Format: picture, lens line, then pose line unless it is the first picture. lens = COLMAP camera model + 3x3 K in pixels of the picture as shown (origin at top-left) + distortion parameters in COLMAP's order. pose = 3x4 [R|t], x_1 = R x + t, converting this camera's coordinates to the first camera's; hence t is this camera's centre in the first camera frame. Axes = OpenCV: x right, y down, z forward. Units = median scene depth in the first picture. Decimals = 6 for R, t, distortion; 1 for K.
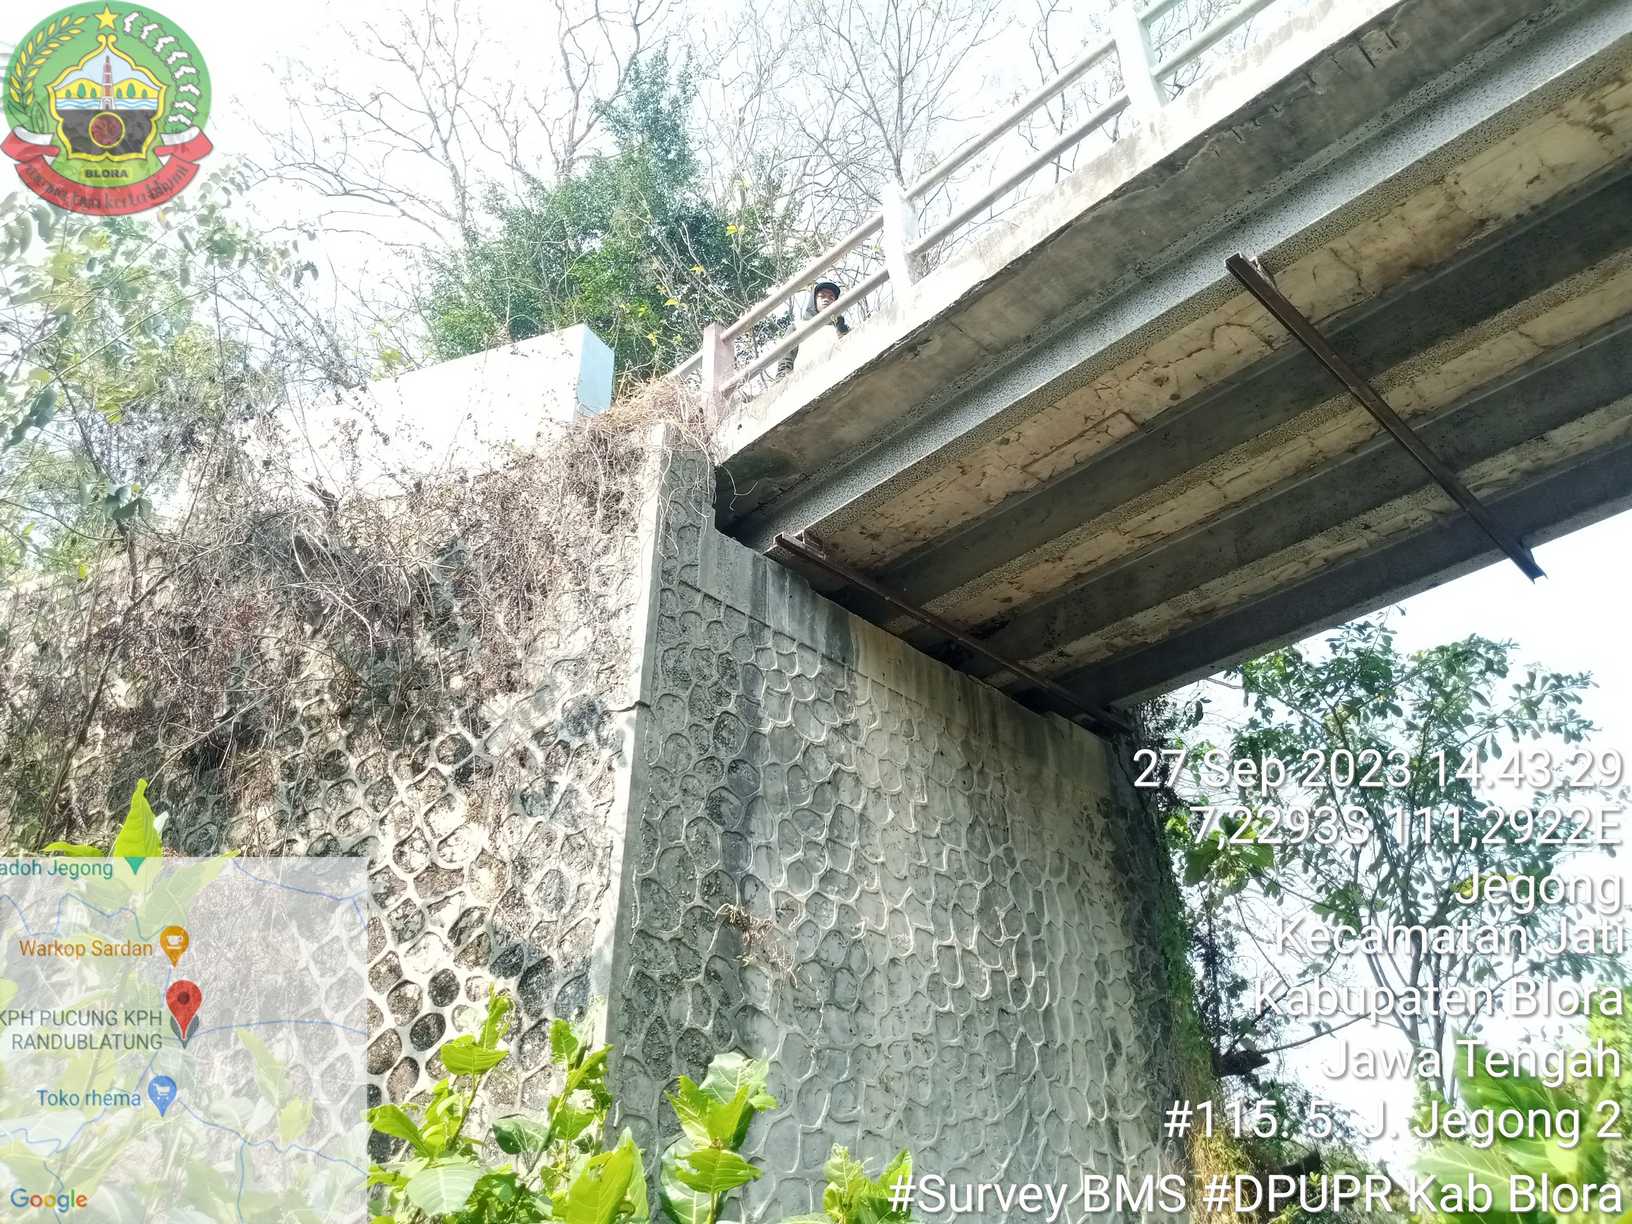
lens RADIAL K [[1325.9, 0, 821.0], [0, 1325.9, 589.2], [0, 0, 1]] dist [0.061619, -0.139433]
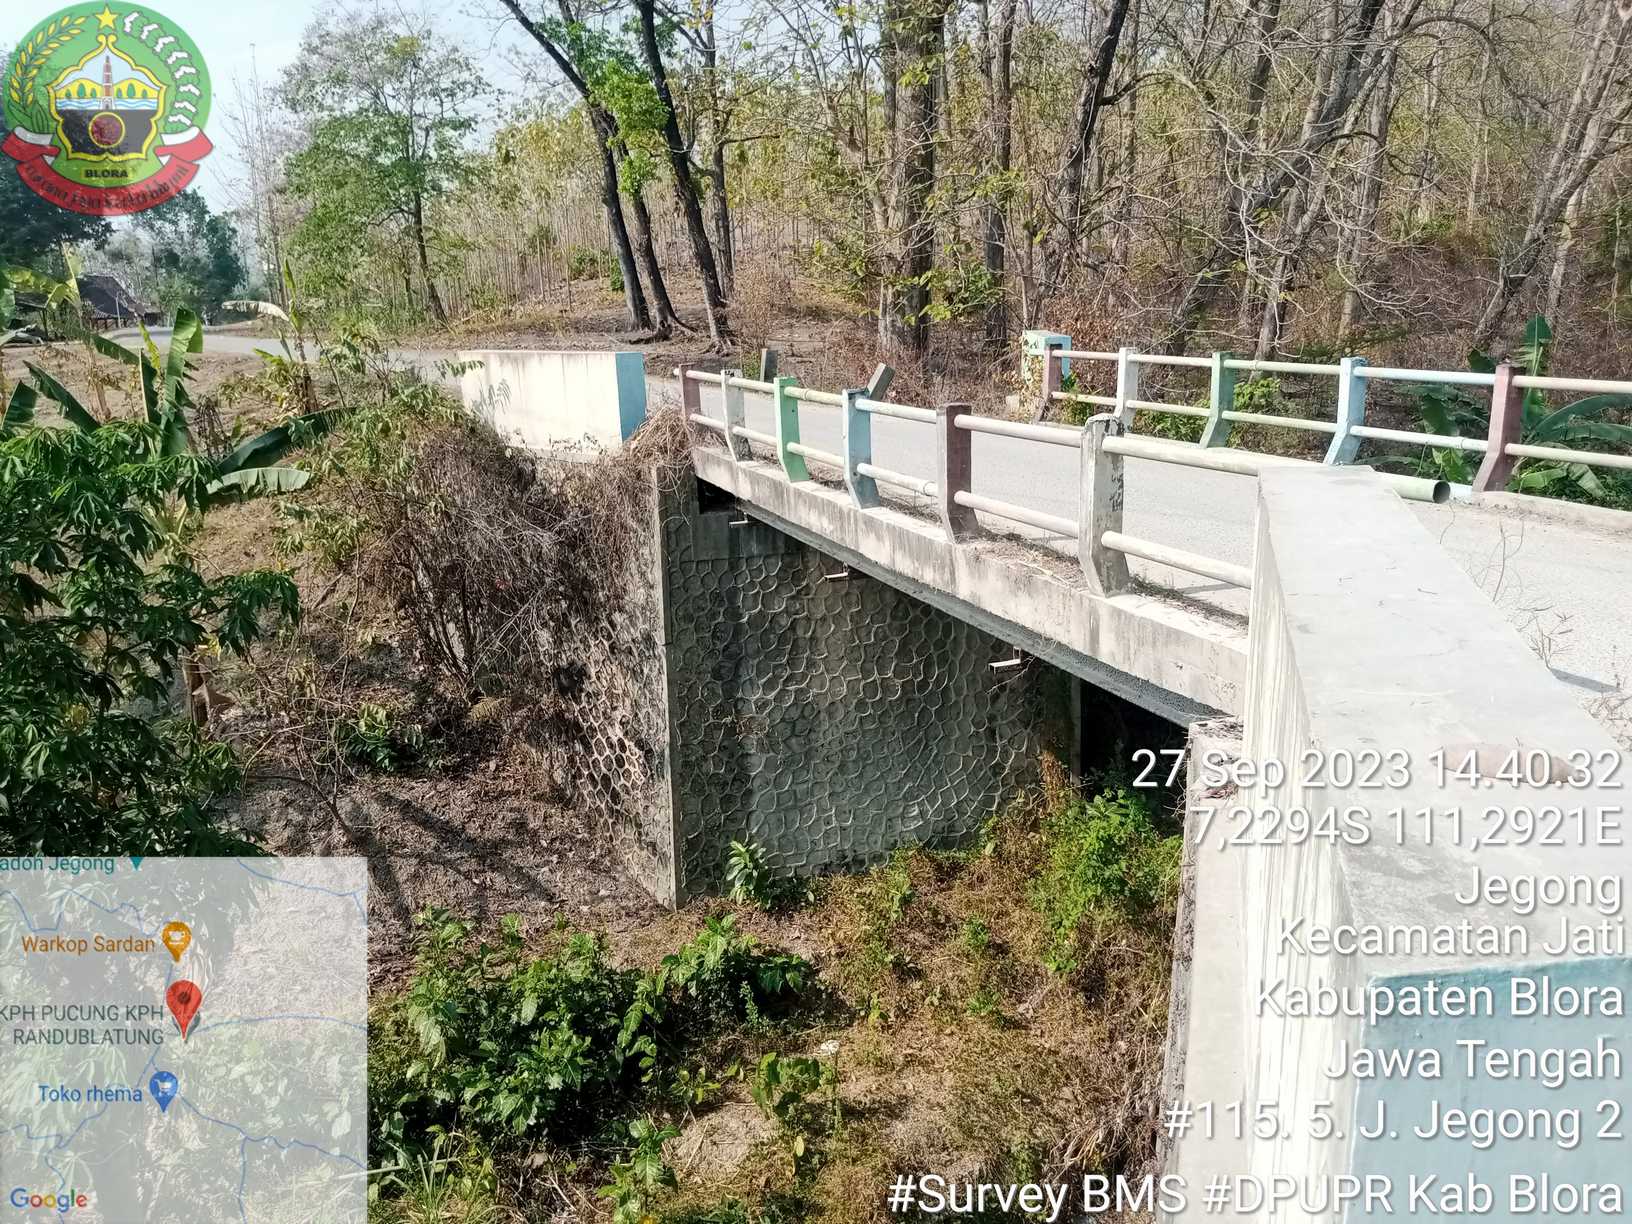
lens RADIAL K [[1325.9, 0, 815.5], [0, 1325.9, 614.0], [0, 0, 1]] dist [0.061619, -0.139433]
pose [[0.906634, 0.072487, -0.415644, 1.416936], [0.250265, 0.700719, 0.668102, -1.932823], [0.339678, -0.709745, 0.617155, -0.268639]]
